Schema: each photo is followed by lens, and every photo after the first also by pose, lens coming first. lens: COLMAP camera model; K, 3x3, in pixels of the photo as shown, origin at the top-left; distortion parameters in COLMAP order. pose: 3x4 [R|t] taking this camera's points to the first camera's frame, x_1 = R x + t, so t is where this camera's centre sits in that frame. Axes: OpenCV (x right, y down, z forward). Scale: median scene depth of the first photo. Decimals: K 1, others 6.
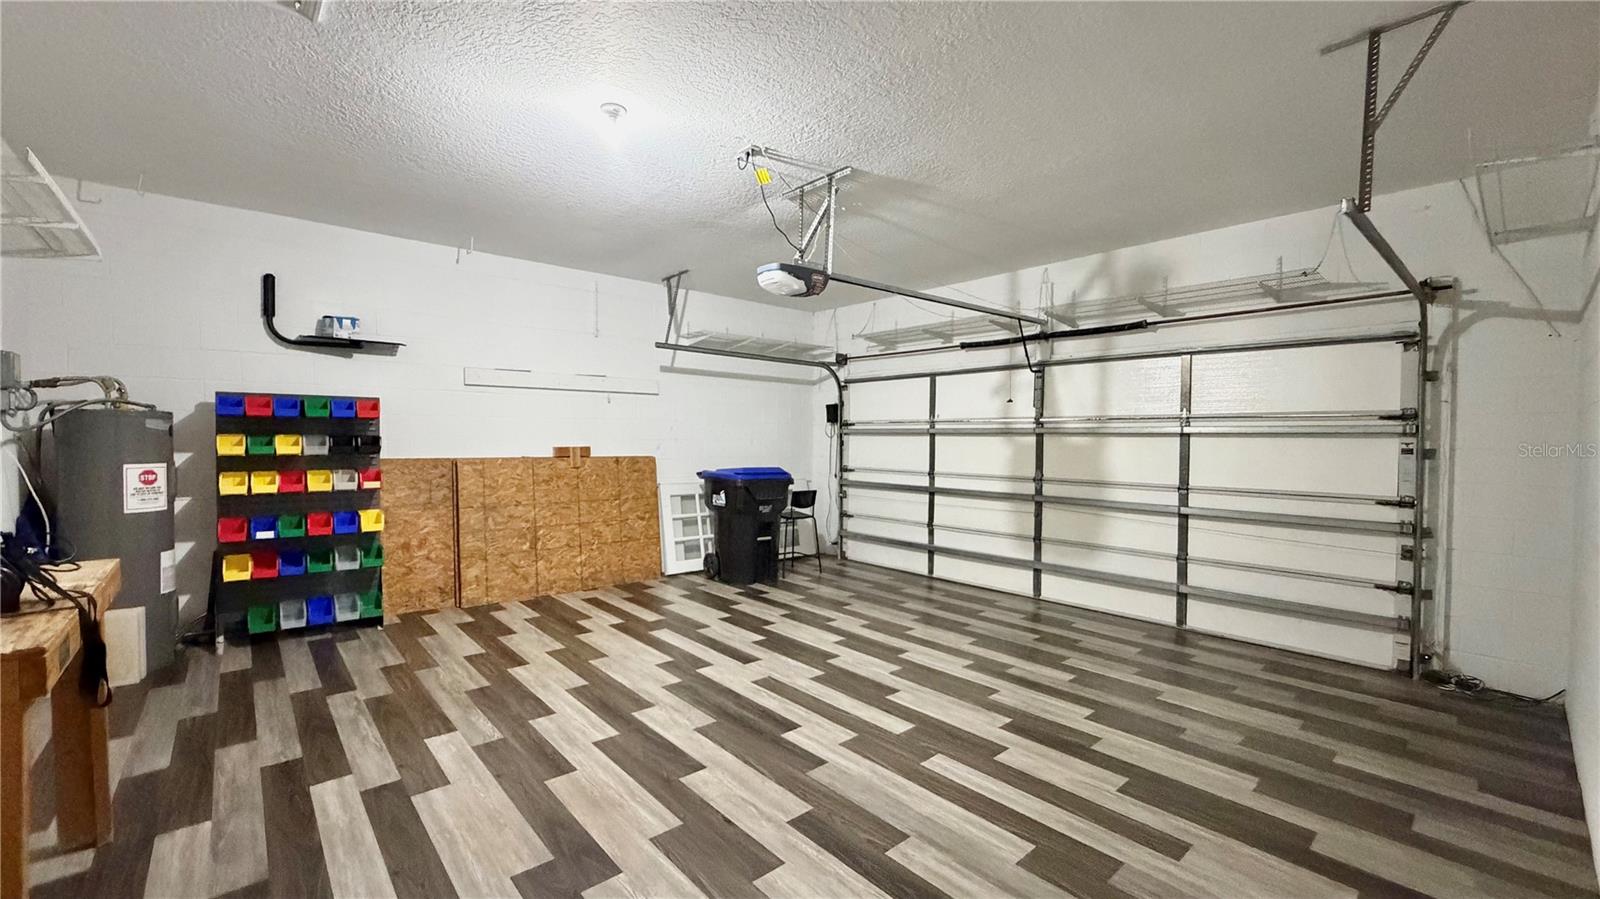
lens RADIAL K [[639.4, 0, 794.0], [0, 639.4, 451.0], [0, 0, 1]] dist [0.000214, 0.000222]
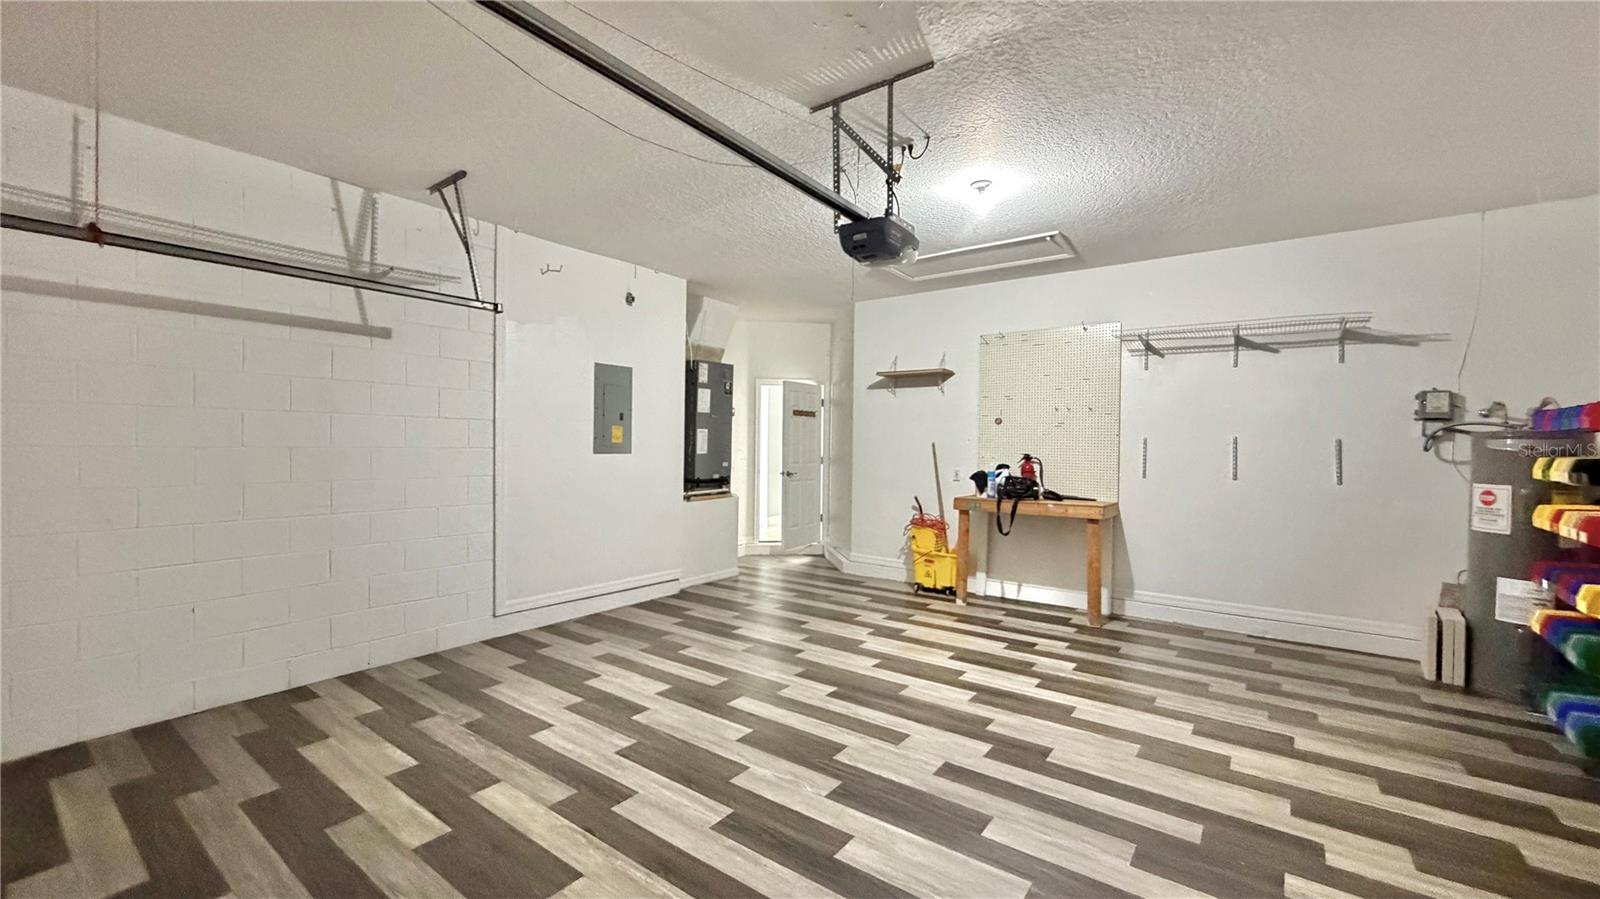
lens RADIAL K [[639.4, 0, 794.0], [0, 639.4, 451.0], [0, 0, 1]] dist [0.000214, 0.000222]
pose [[-0.979738, -0.016062, -0.199640, 0.278484], [-0.022306, 0.999329, 0.029064, -0.040077], [0.199039, 0.032928, -0.979438, 1.915080]]
